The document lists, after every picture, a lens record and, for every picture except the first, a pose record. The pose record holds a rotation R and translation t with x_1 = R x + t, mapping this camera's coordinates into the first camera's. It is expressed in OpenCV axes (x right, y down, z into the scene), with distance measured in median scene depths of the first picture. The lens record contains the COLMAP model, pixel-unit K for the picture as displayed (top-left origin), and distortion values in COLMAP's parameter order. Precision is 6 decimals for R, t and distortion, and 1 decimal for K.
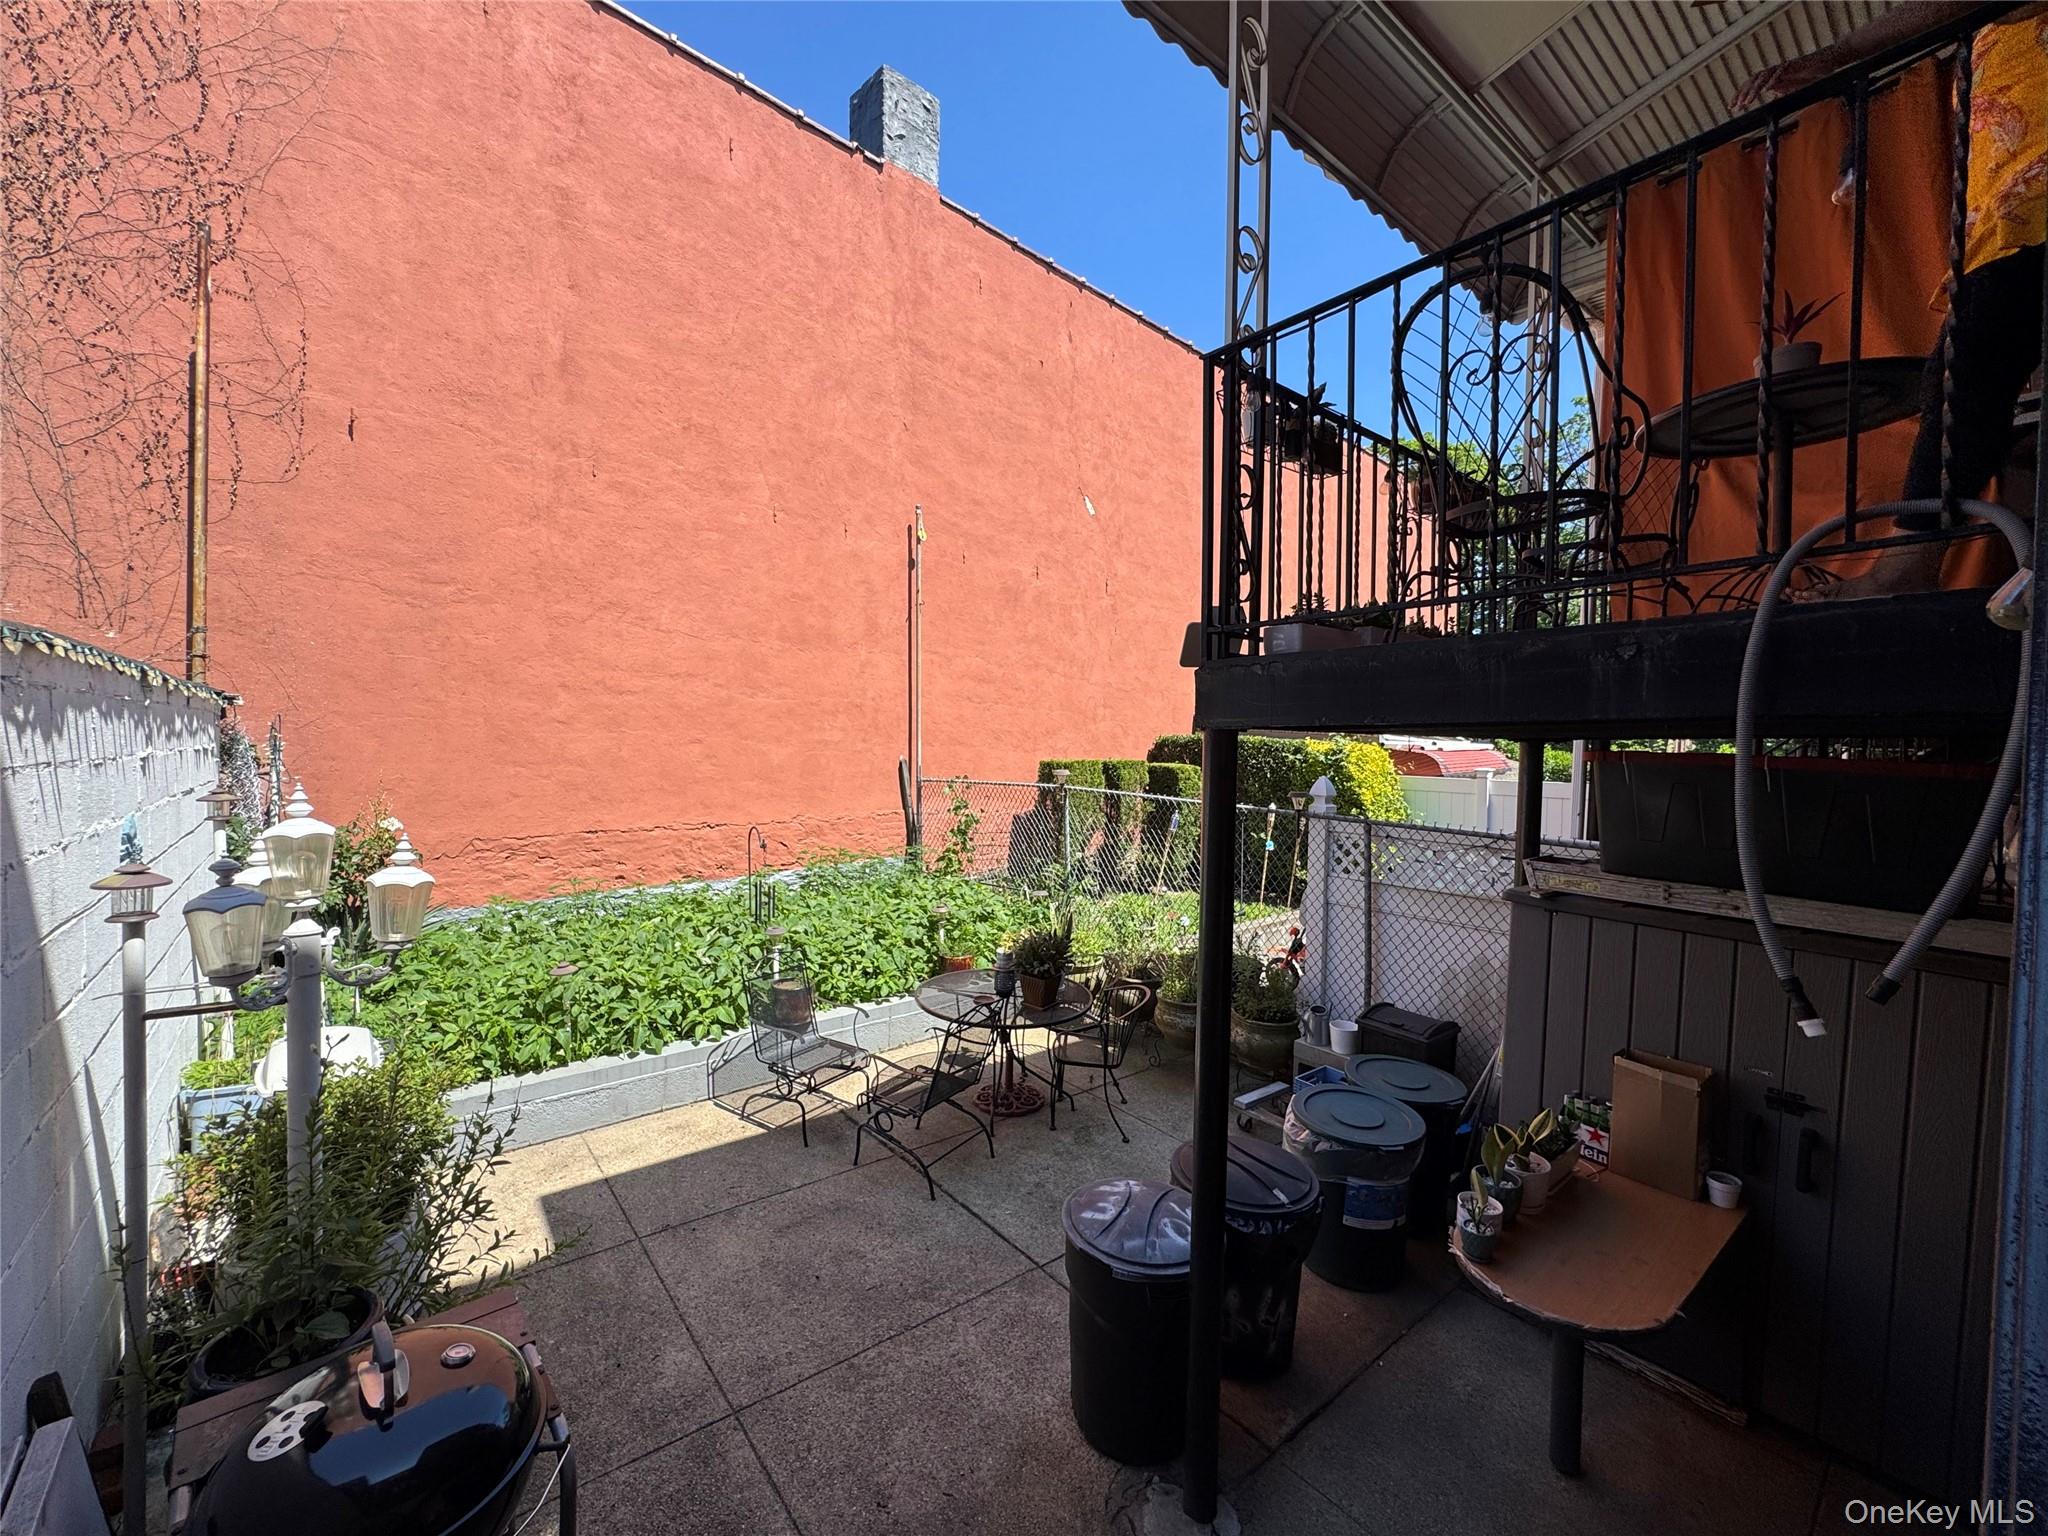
lens RADIAL K [[815.3, 0, 1036.5], [0, 815.3, 765.7], [0, 0, 1]] dist [-0.019242, 0.003794]
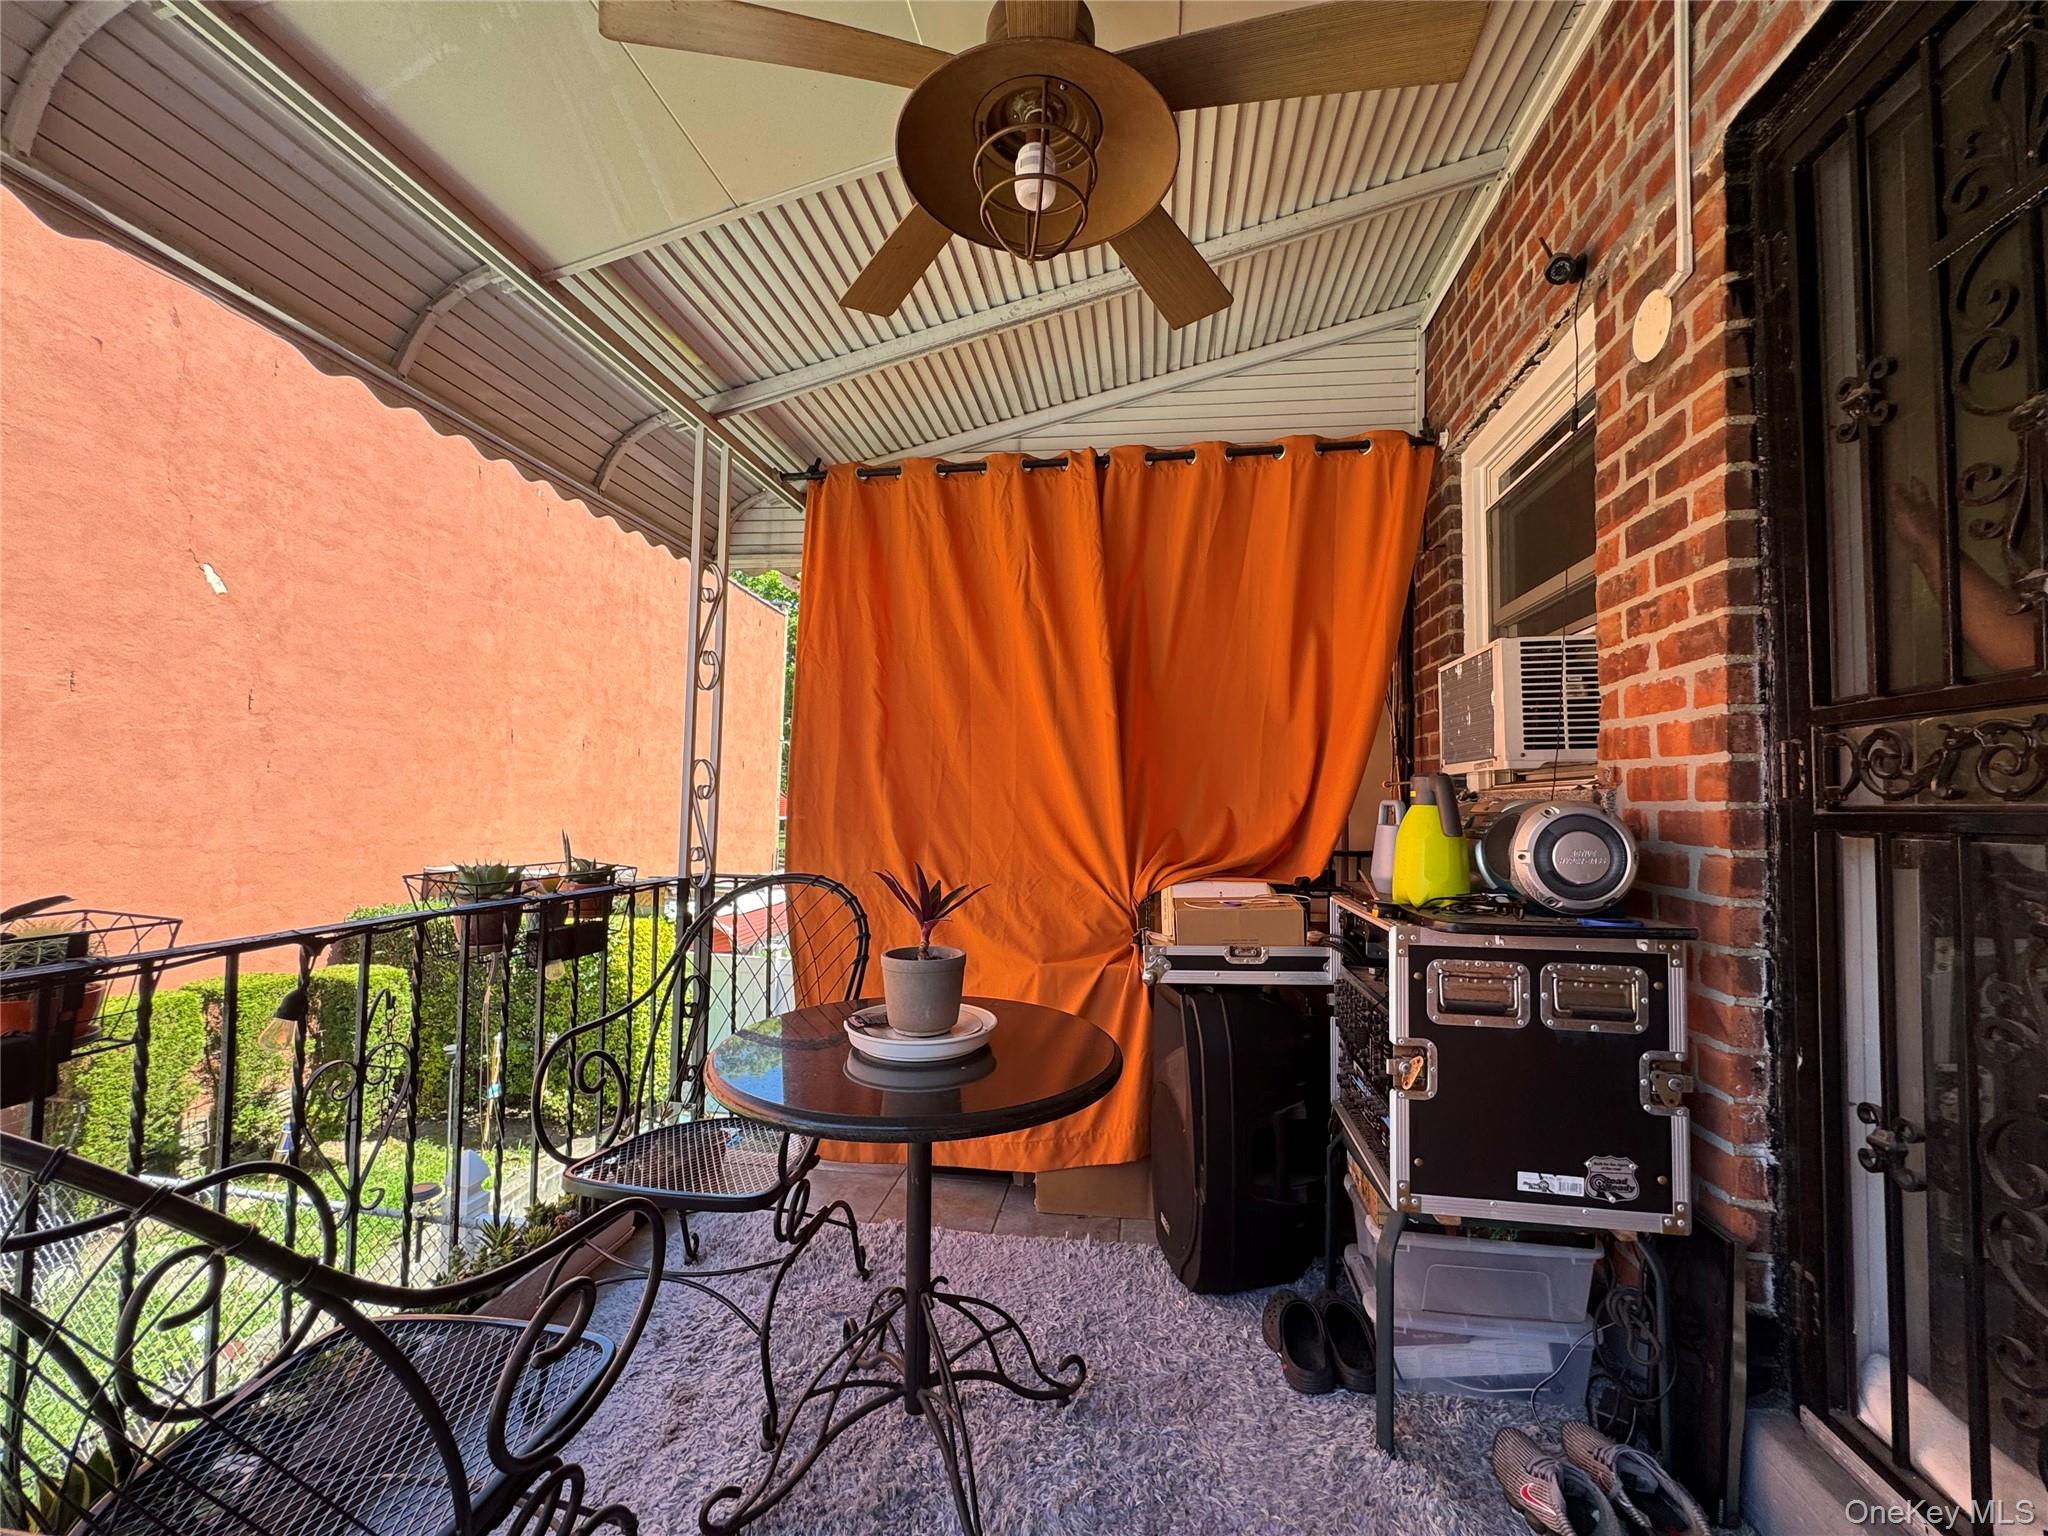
lens RADIAL K [[815.3, 0, 1036.5], [0, 815.3, 765.7], [0, 0, 1]] dist [-0.019242, 0.003794]
pose [[0.729876, 0.025922, 0.683088, 0.114704], [0.020703, 0.997984, -0.059994, -0.122433], [-0.683266, 0.057930, 0.727868, 0.096421]]
